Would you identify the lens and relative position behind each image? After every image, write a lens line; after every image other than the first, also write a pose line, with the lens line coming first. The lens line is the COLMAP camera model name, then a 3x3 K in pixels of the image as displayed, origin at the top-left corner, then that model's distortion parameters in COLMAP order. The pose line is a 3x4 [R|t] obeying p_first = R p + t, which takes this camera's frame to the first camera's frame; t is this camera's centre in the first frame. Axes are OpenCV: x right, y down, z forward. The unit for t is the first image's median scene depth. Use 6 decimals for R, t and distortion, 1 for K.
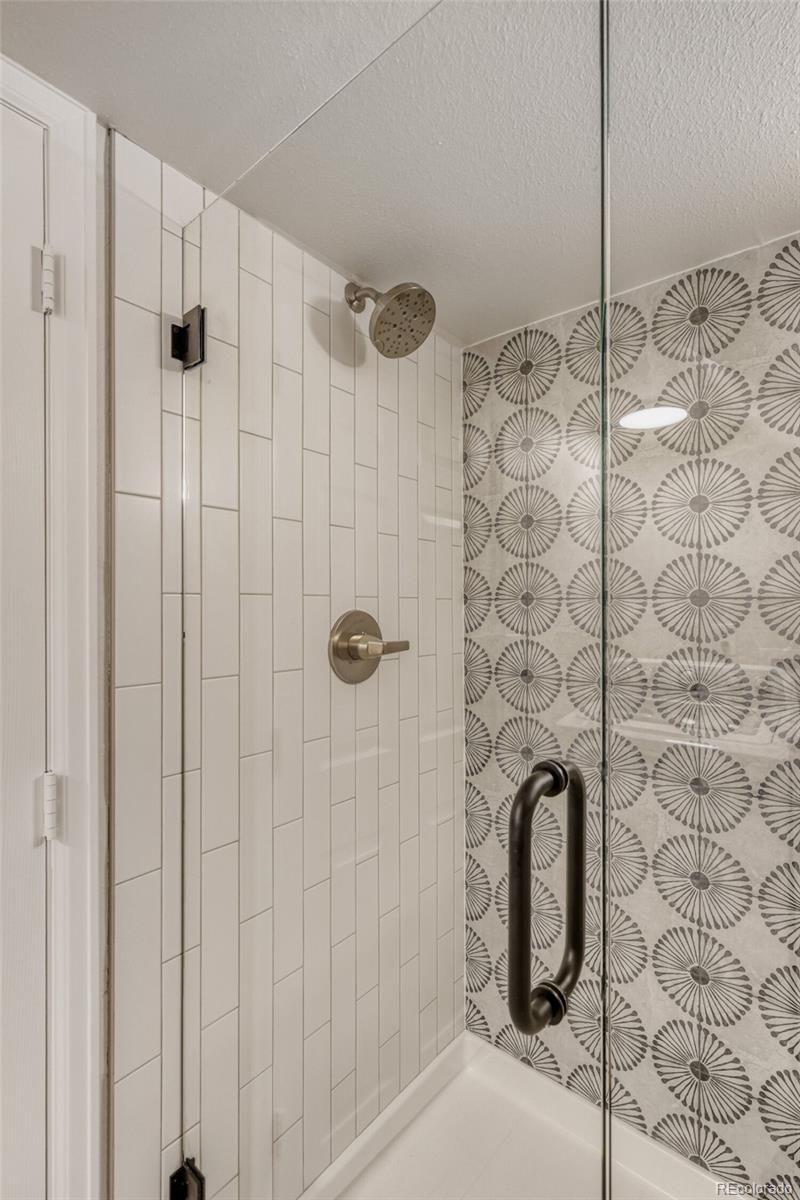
lens RADIAL K [[578.6, 0, 397.2], [0, 578.6, 612.6], [0, 0, 1]] dist [0.002846, -0.000313]
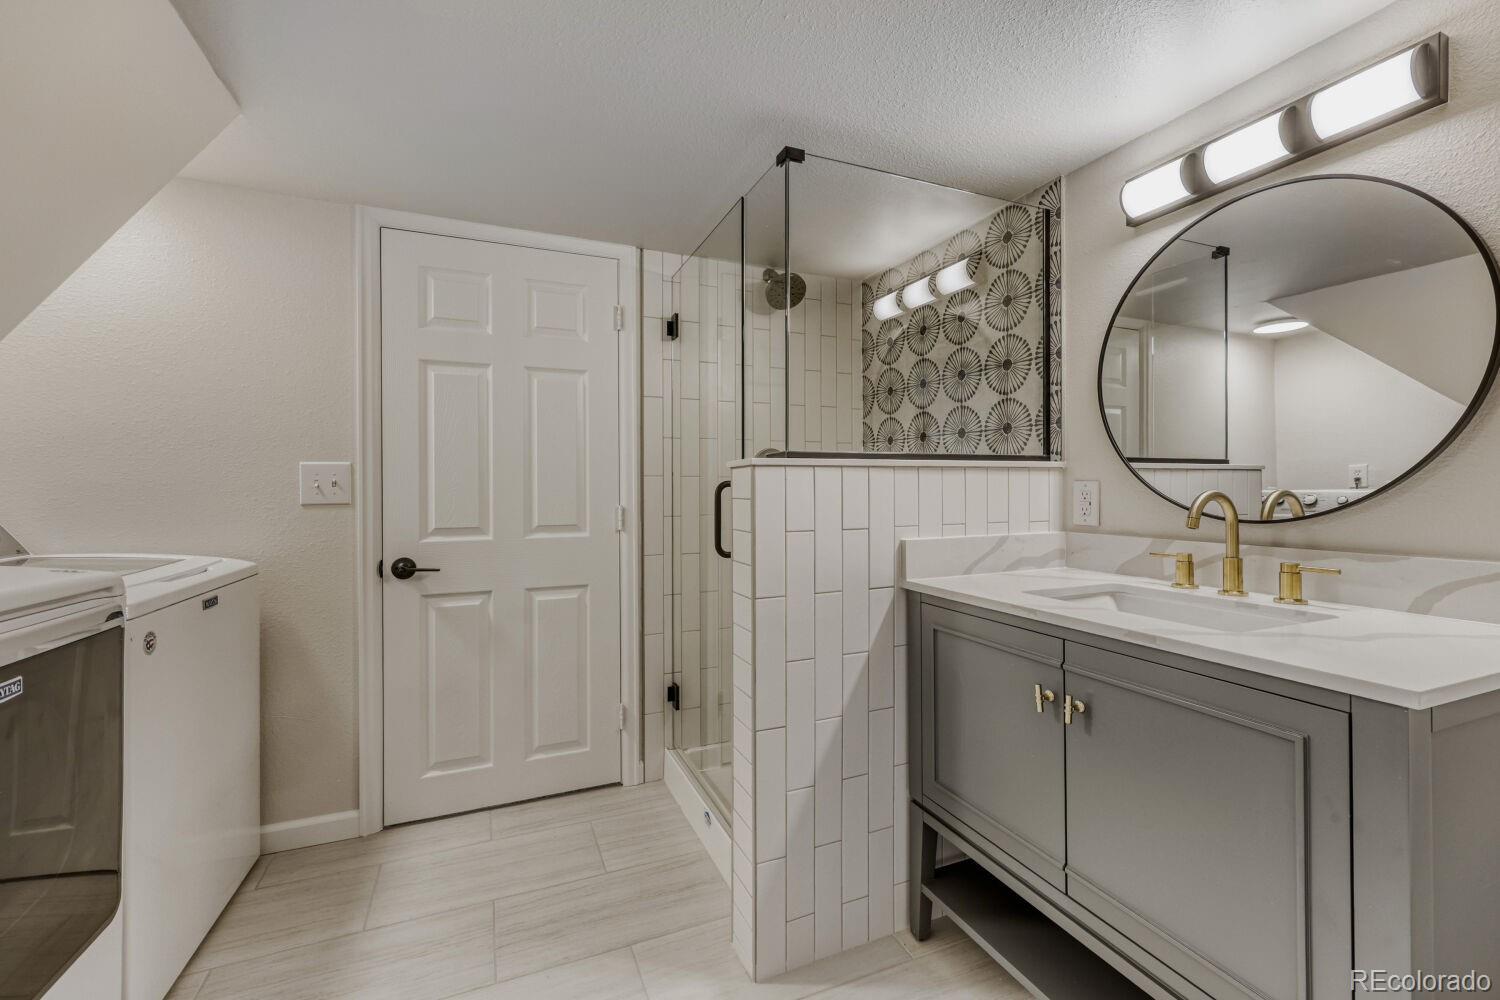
lens RADIAL K [[614.5, 0, 743.5], [0, 614.5, 492.2], [0, 0, 1]] dist [0.003212, 0.000880]
pose [[0.910872, -0.002998, -0.412677, 0.895825], [0.003902, 0.999991, 0.001347, 0.182965], [0.412670, -0.002837, 0.910876, -1.107199]]
